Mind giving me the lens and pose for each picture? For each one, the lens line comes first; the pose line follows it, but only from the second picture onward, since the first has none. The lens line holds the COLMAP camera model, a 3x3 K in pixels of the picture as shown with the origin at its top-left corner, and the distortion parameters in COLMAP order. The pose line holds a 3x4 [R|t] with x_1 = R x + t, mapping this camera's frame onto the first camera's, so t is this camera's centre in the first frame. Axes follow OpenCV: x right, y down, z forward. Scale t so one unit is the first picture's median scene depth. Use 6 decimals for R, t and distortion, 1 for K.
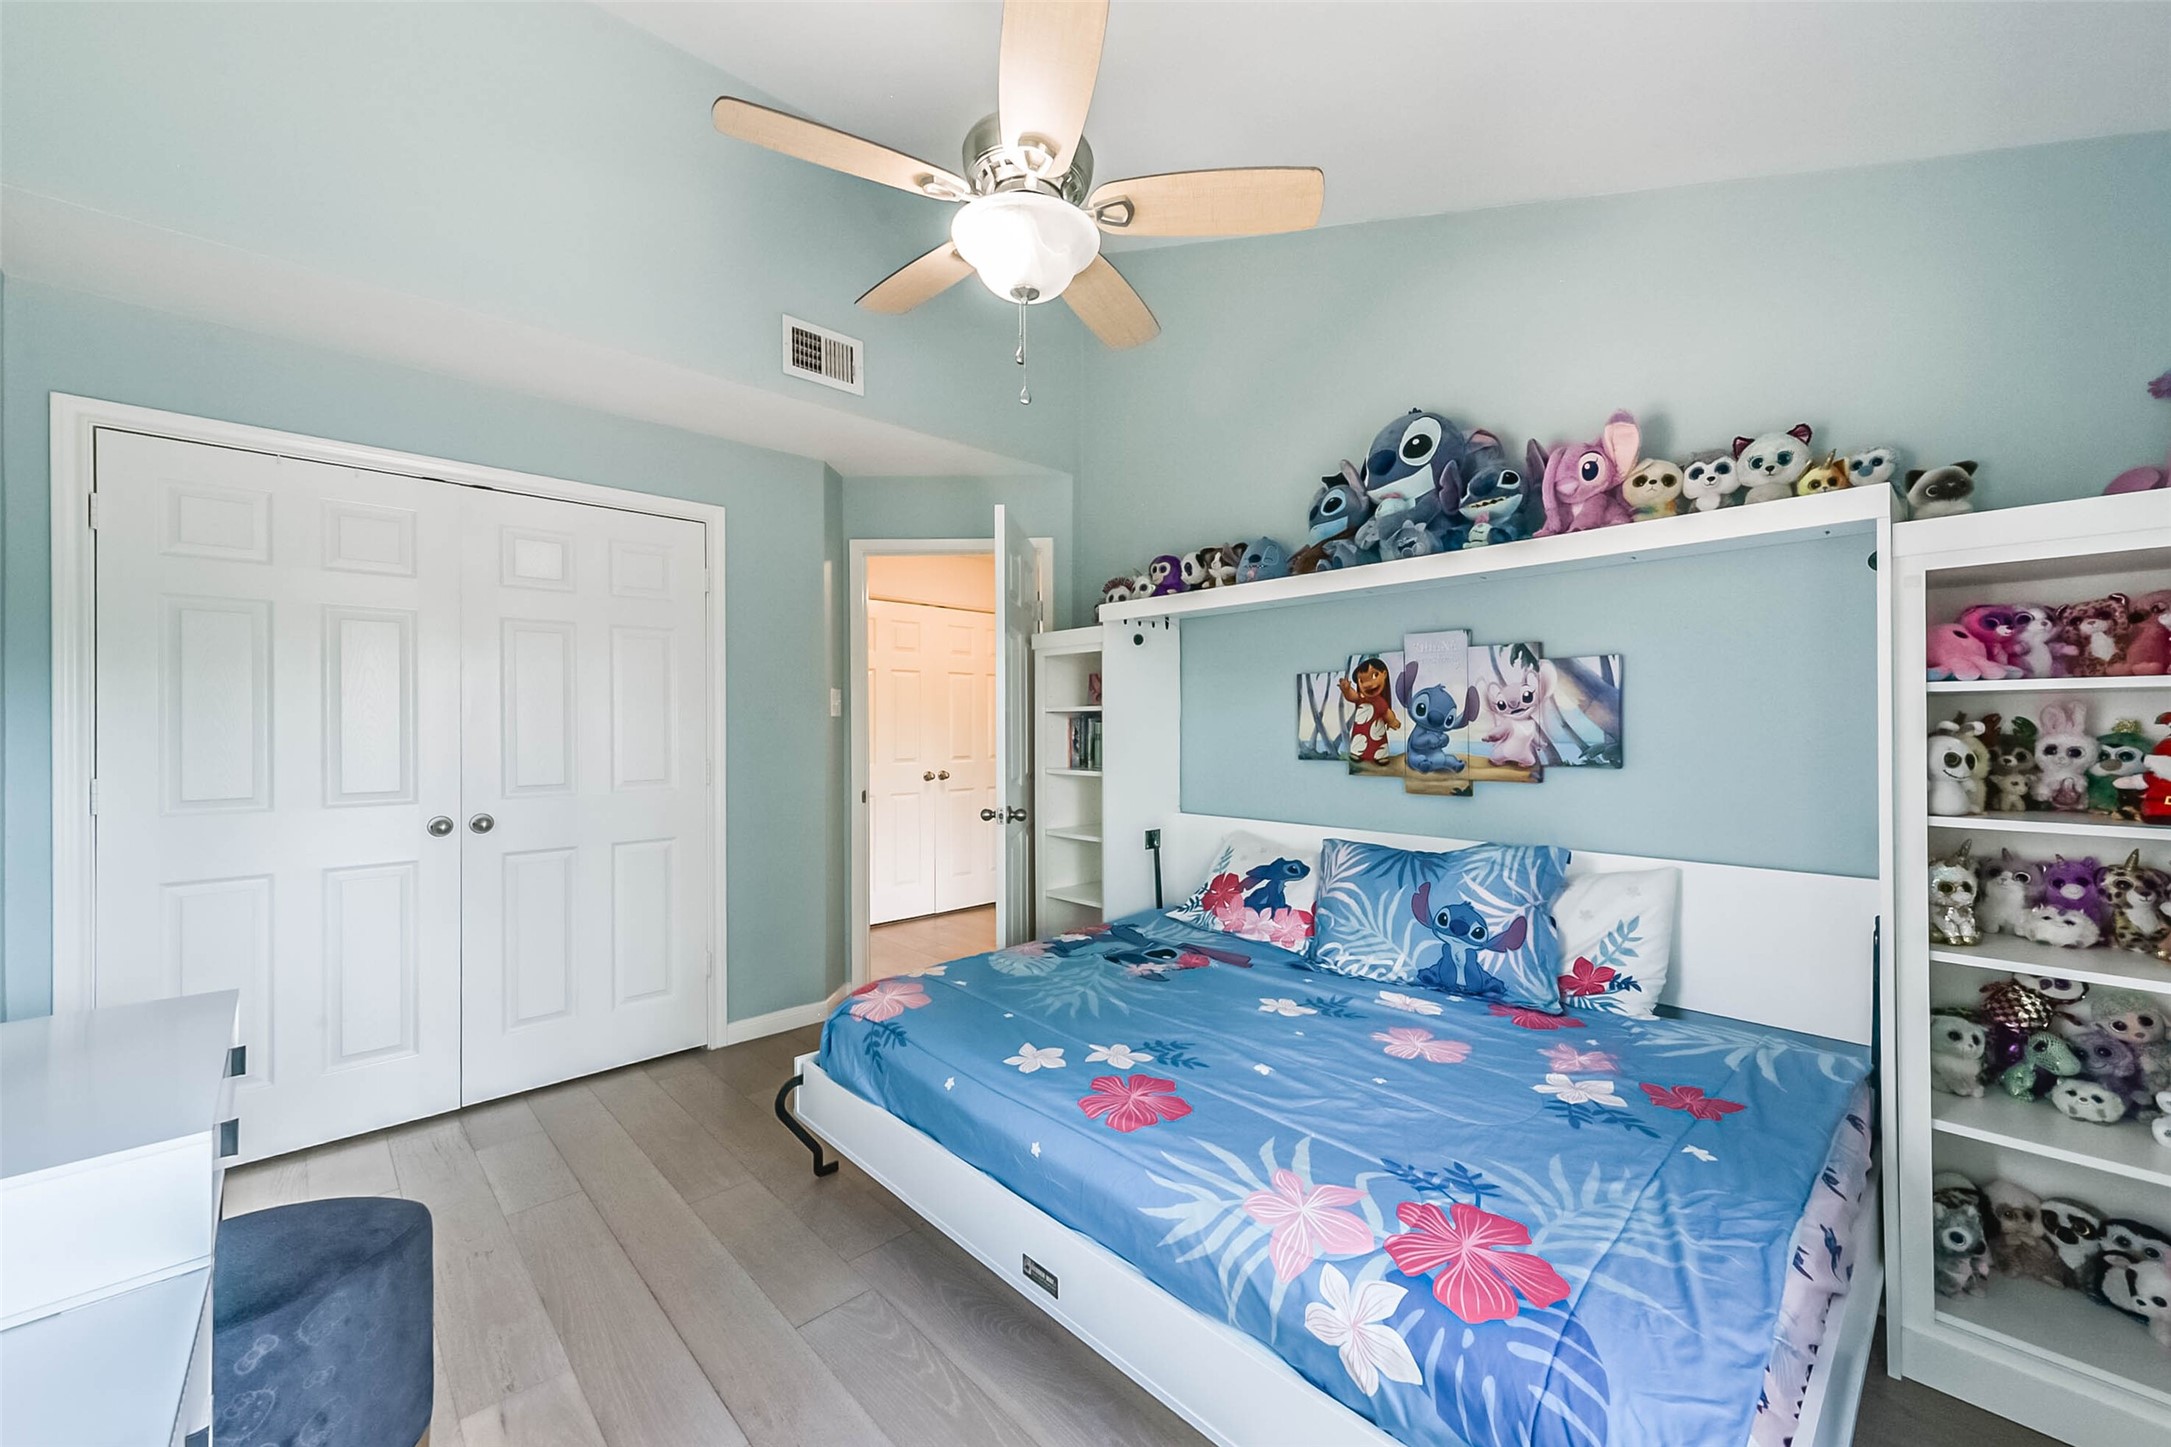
lens RADIAL K [[843.0, 0, 1099.4], [0, 843.0, 722.0], [0, 0, 1]] dist [0.007650, -0.000435]
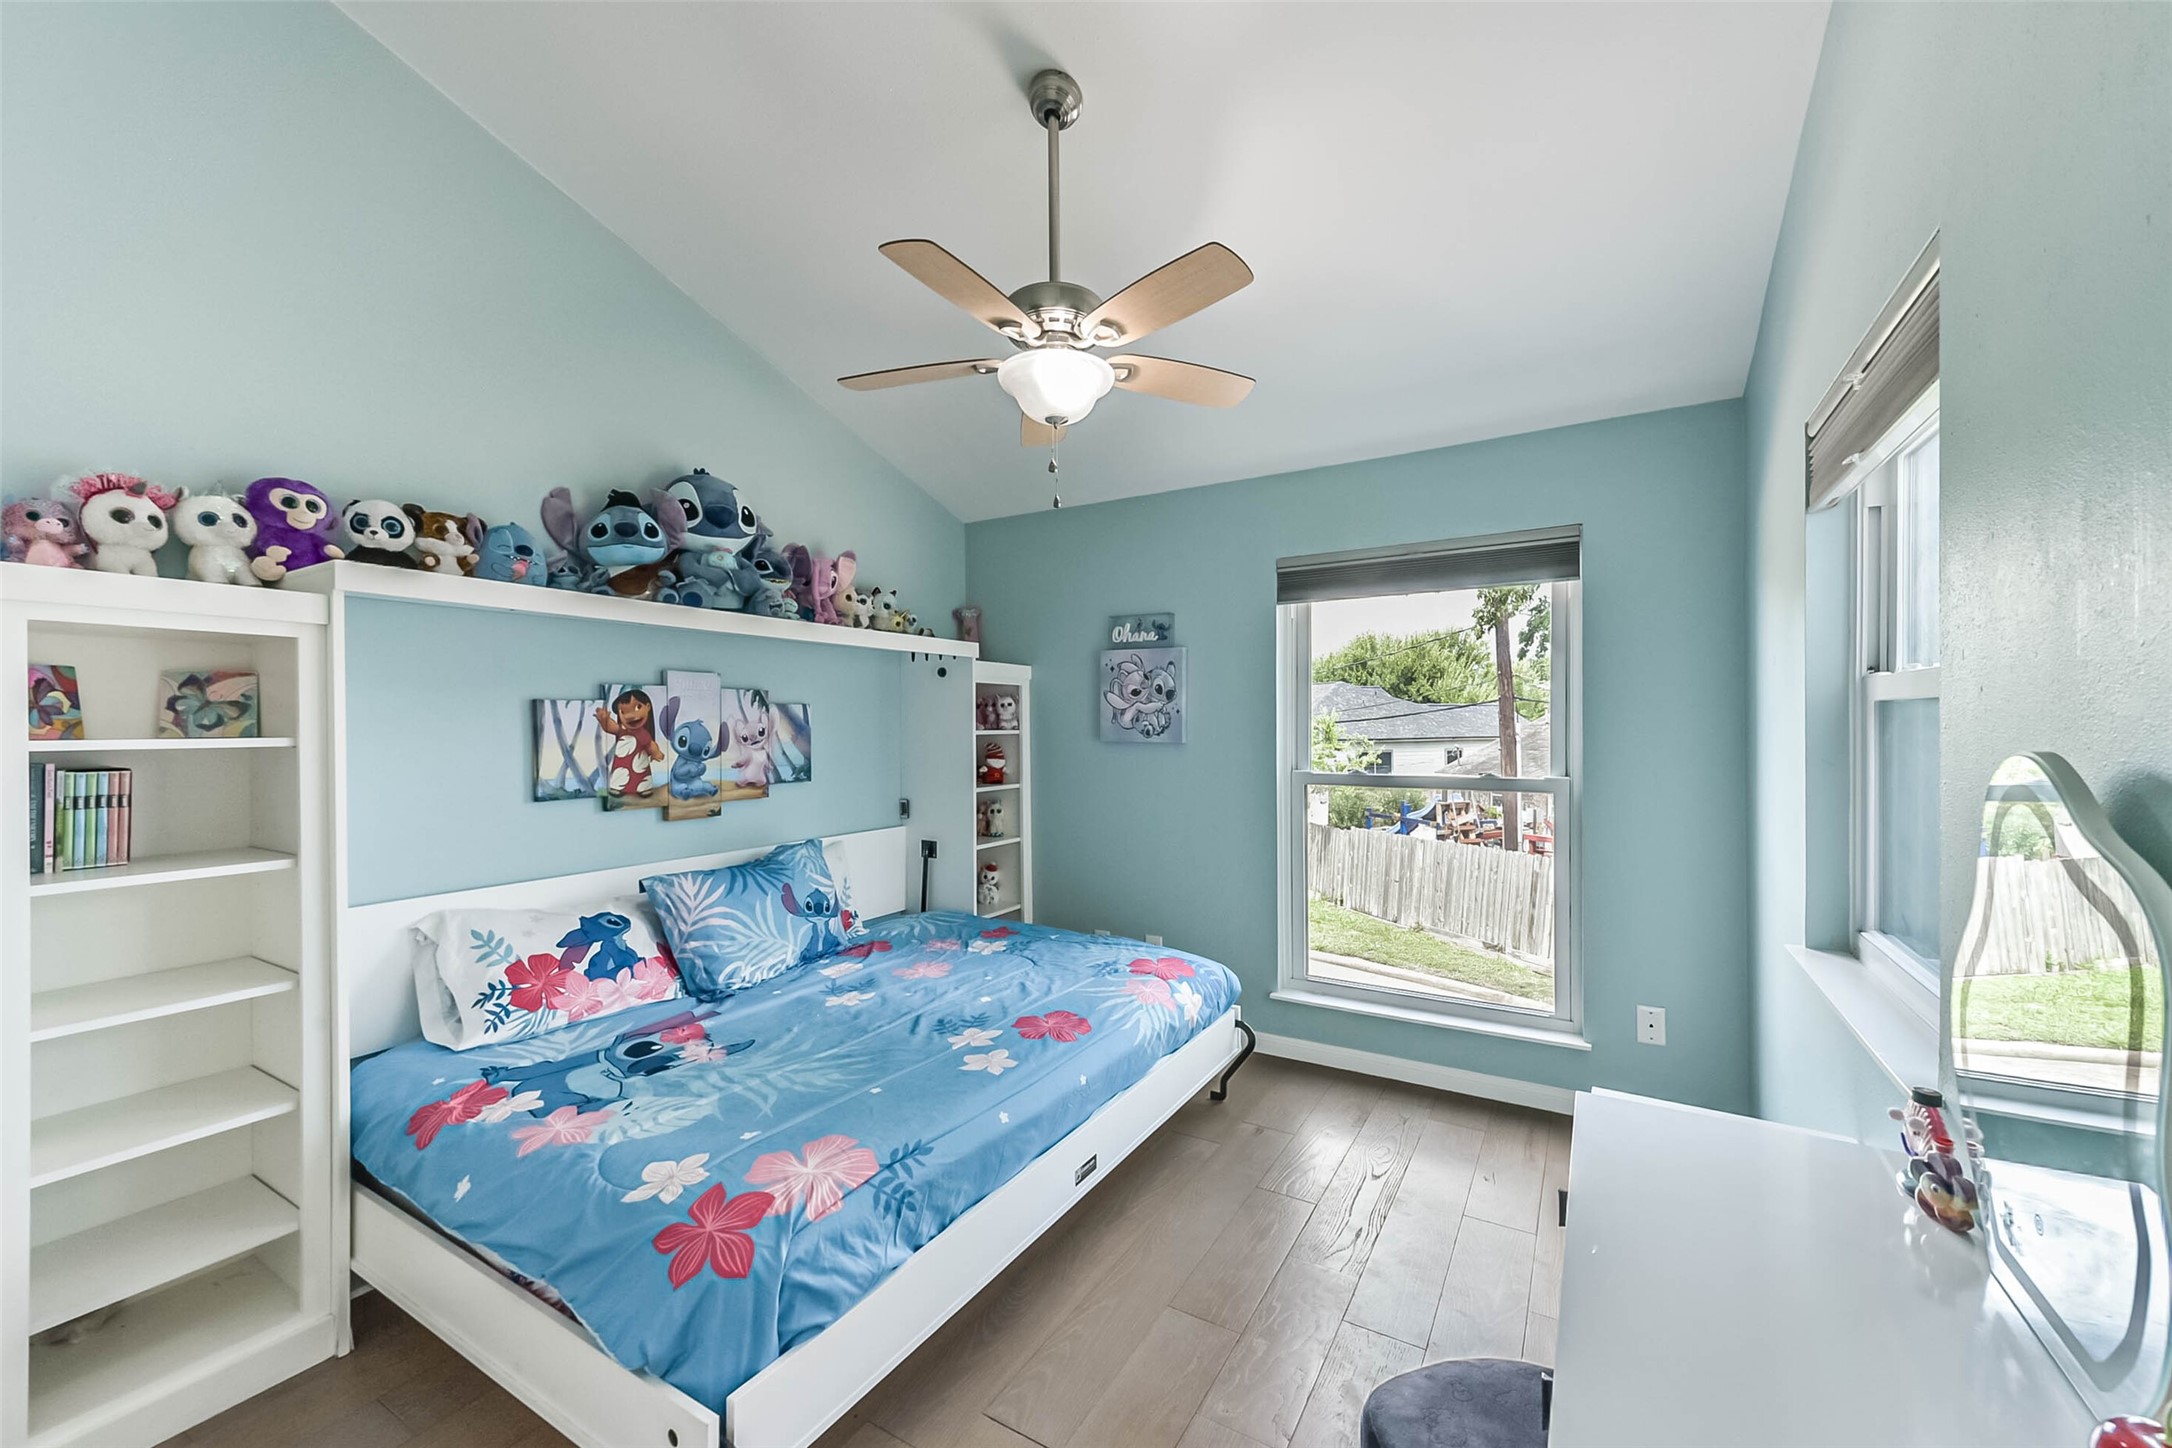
lens RADIAL K [[840.3, 0, 1087.9], [0, 840.3, 733.4], [0, 0, 1]] dist [0.031549, -0.003611]
pose [[-0.253836, -0.002949, 0.967243, -0.839831], [0.001019, 0.999994, 0.003316, -0.030009], [-0.967247, 0.001827, -0.253831, 0.814374]]
